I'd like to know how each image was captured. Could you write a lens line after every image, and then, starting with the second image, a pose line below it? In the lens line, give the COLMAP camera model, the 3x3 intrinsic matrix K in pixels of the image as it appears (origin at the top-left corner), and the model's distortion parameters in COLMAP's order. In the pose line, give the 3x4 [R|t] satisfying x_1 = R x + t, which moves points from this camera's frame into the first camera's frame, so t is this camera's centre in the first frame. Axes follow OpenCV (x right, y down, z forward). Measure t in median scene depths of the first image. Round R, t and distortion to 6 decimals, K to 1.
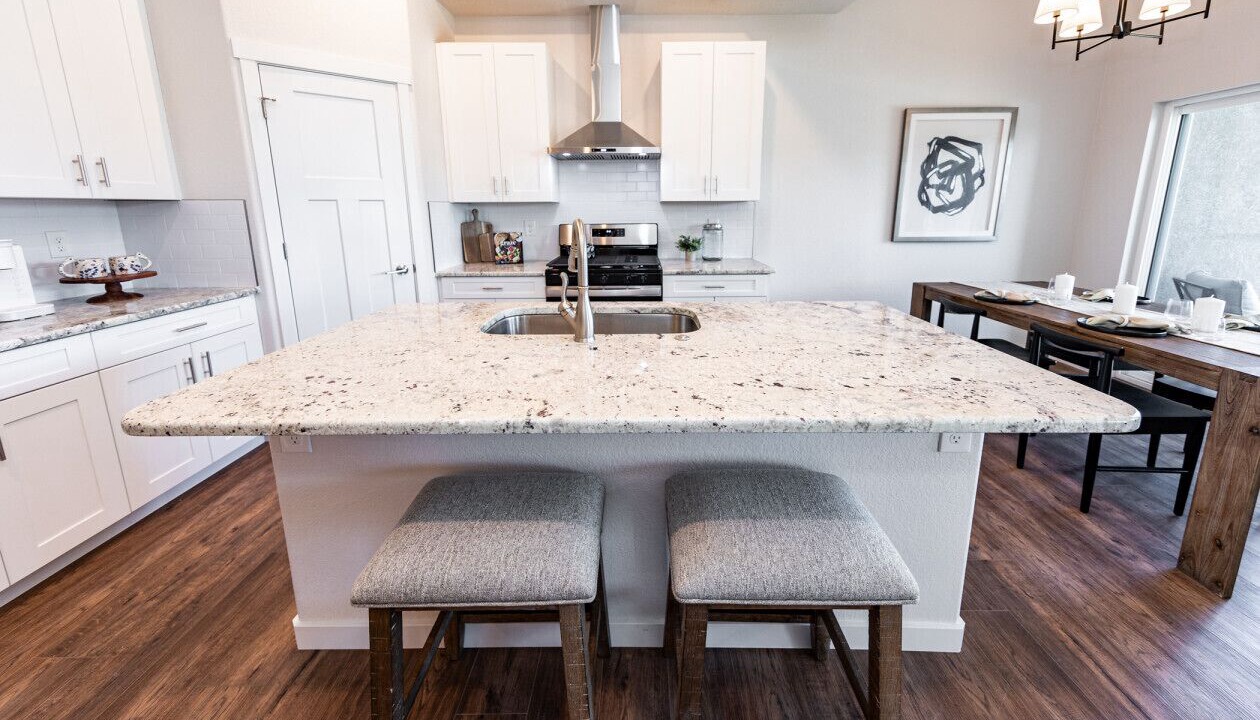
lens RADIAL K [[446.2, 0, 629.0], [0, 446.2, 281.2], [0, 0, 1]] dist [0.003222, -0.000097]
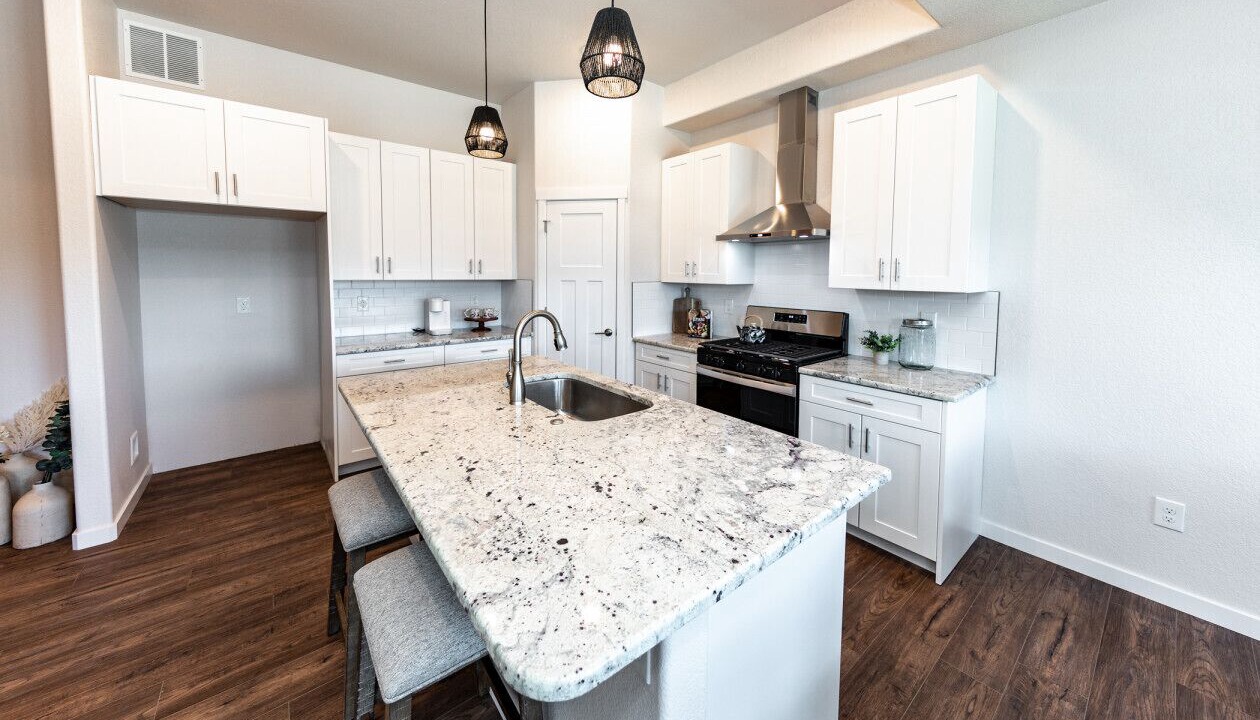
lens RADIAL K [[442.3, 0, 633.3], [0, 442.3, 286.0], [0, 0, 1]] dist [0.008346, -0.000086]
pose [[0.637217, 0.036429, -0.769823, 0.480592], [-0.136352, 0.988454, -0.066089, -0.073446], [0.758527, 0.147080, 0.634827, 0.165906]]
